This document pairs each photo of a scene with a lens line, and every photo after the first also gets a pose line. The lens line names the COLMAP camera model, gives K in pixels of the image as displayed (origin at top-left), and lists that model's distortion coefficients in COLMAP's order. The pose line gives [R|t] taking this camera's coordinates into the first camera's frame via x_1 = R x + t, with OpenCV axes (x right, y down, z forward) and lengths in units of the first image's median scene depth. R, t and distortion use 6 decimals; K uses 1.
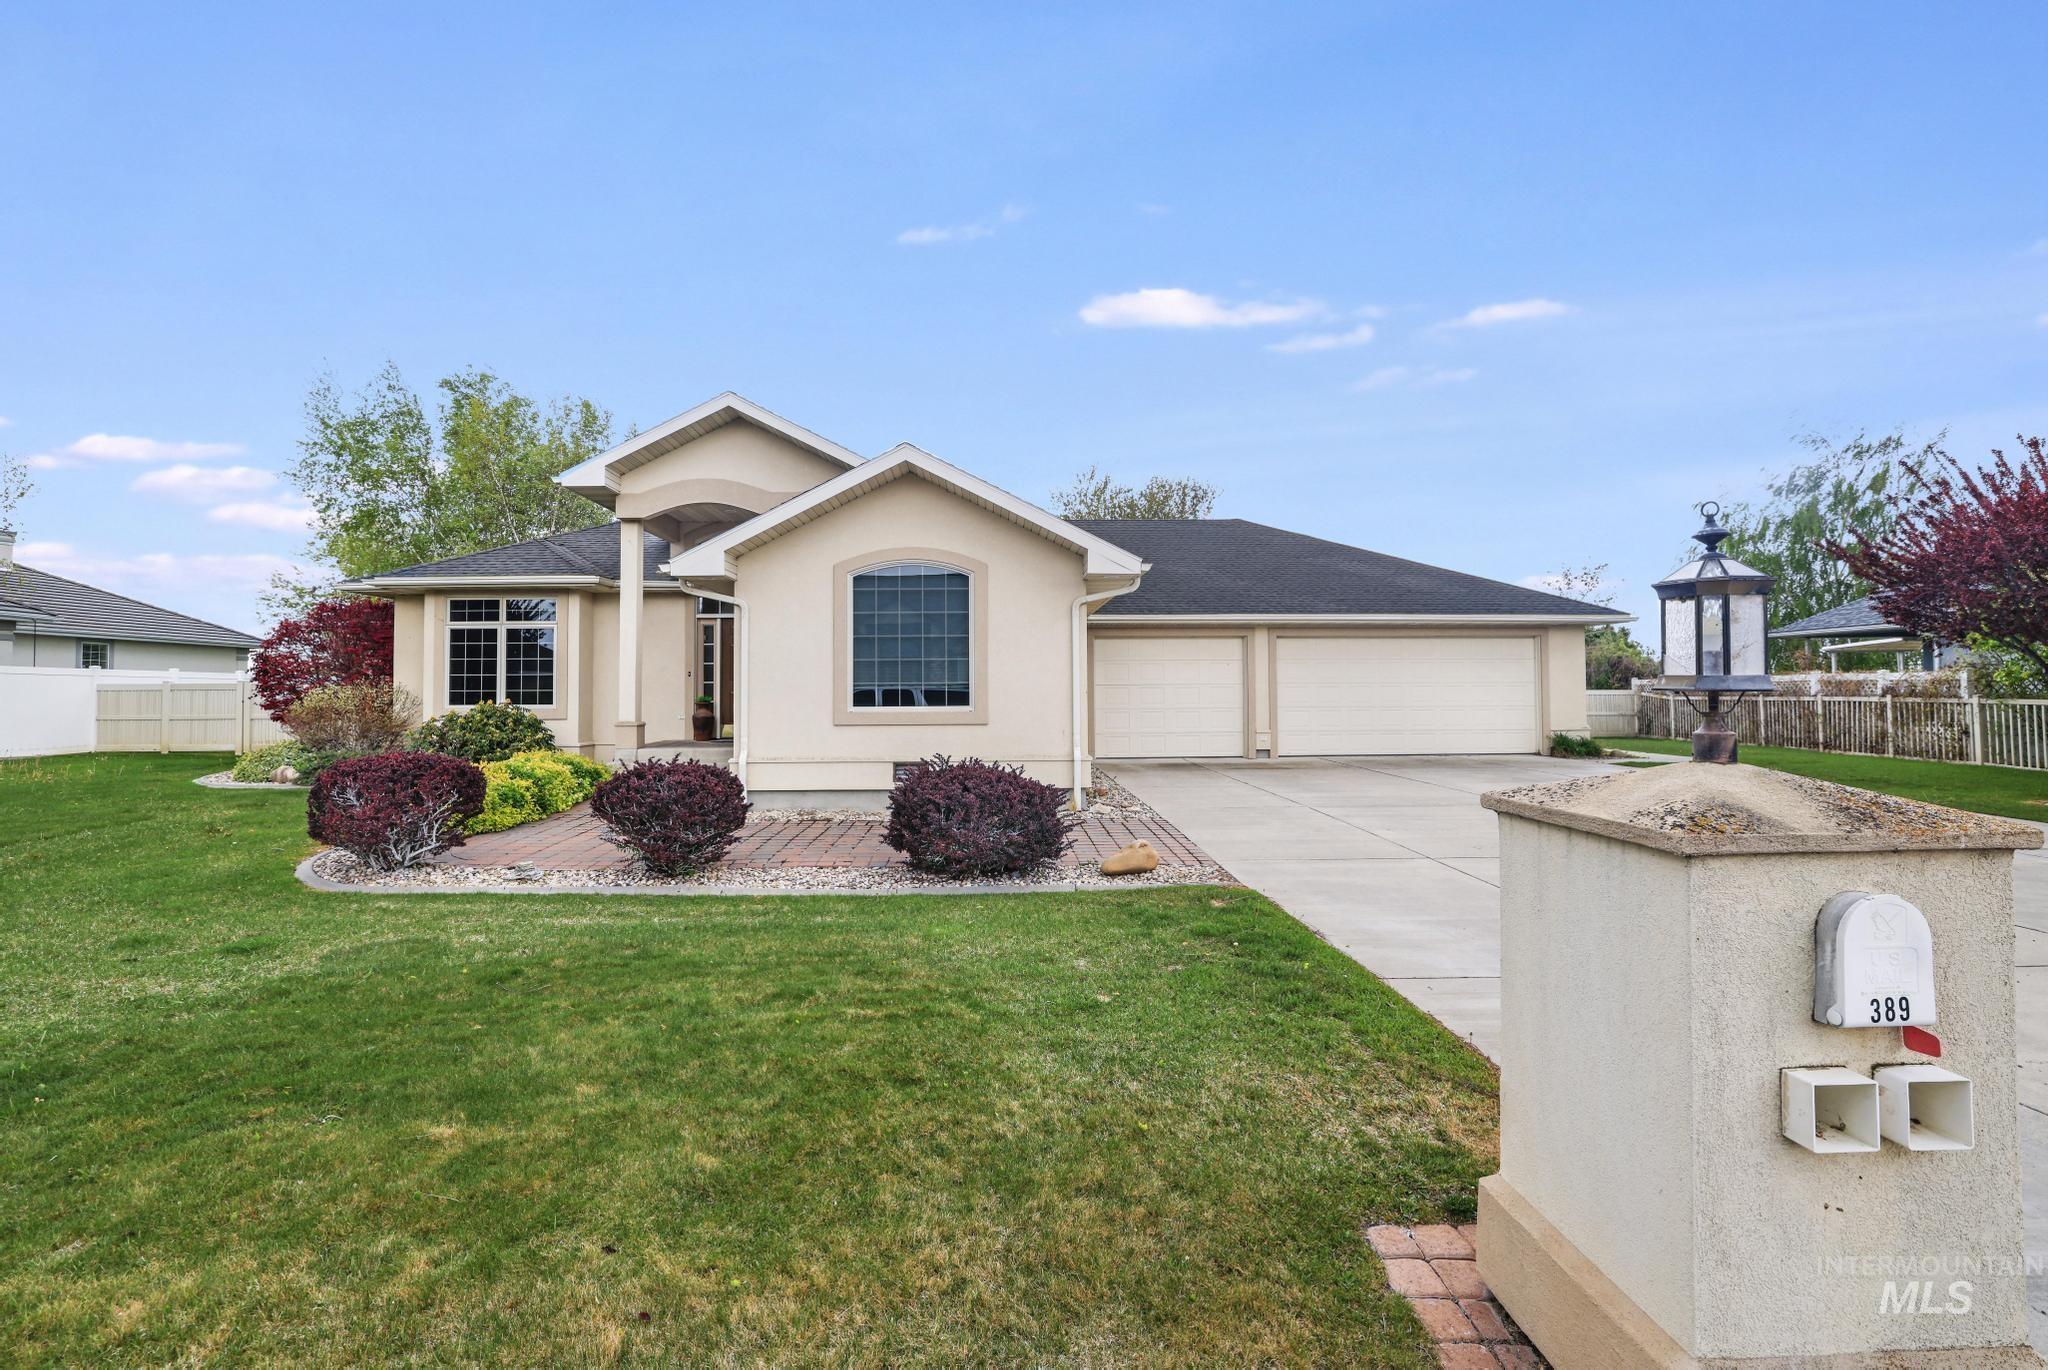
lens RADIAL K [[896.2, 0, 992.8], [0, 896.2, 687.2], [0, 0, 1]] dist [0.003009, 0.000144]
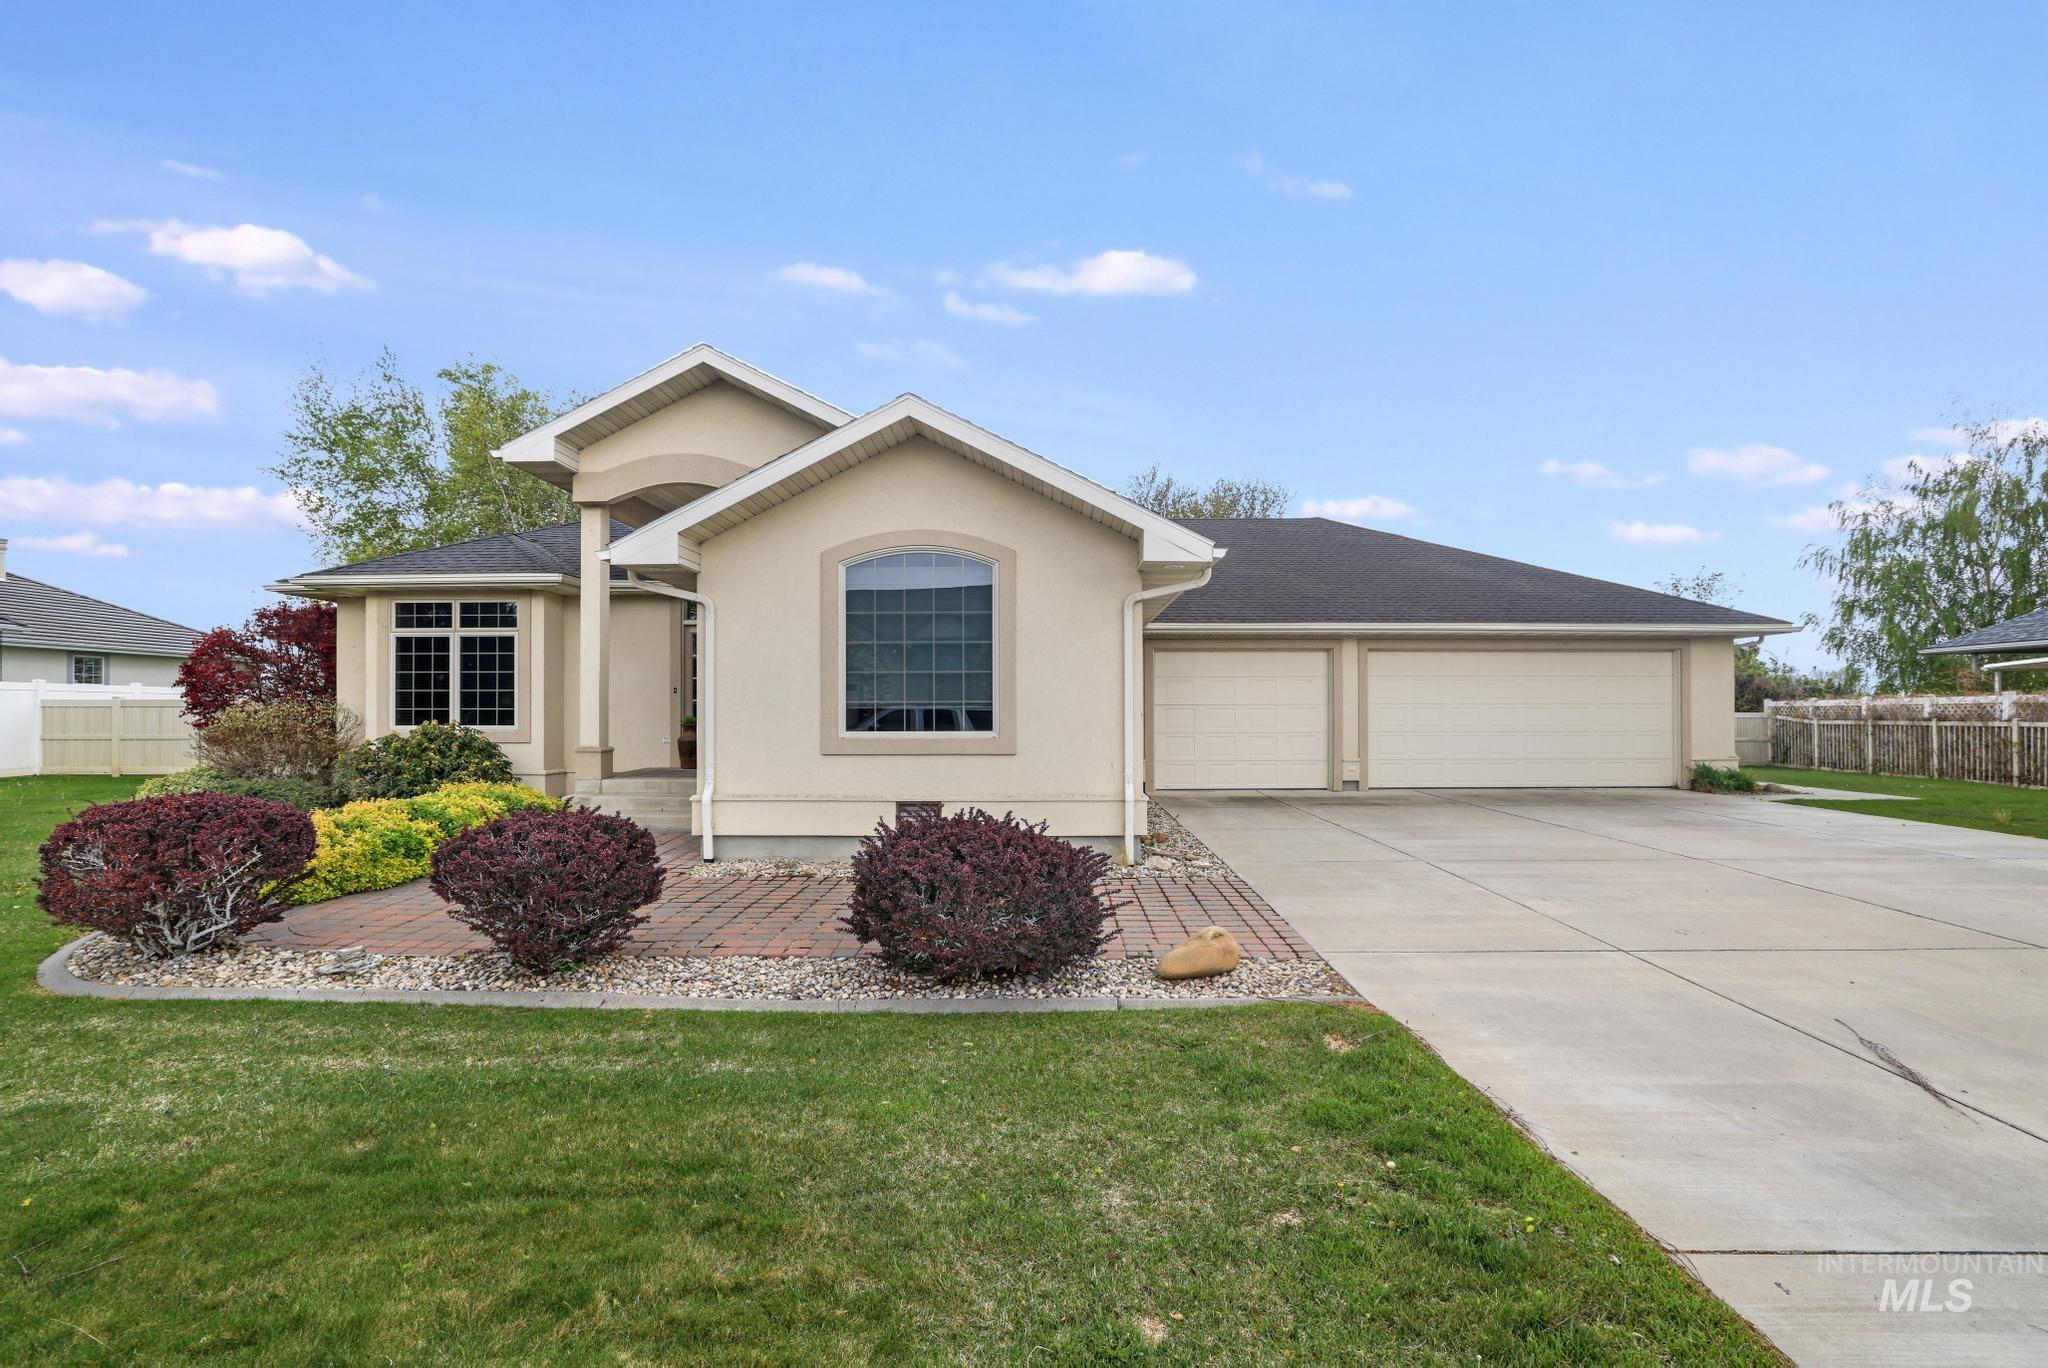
lens RADIAL K [[890.1, 0, 1017.8], [0, 890.1, 713.7], [0, 0, 1]] dist [-0.001017, 0.000136]
pose [[0.999084, 0.004225, -0.042573, 0.024081], [-0.003878, 0.999959, 0.008241, -0.000689], [0.042606, -0.008068, 0.999059, 0.176929]]
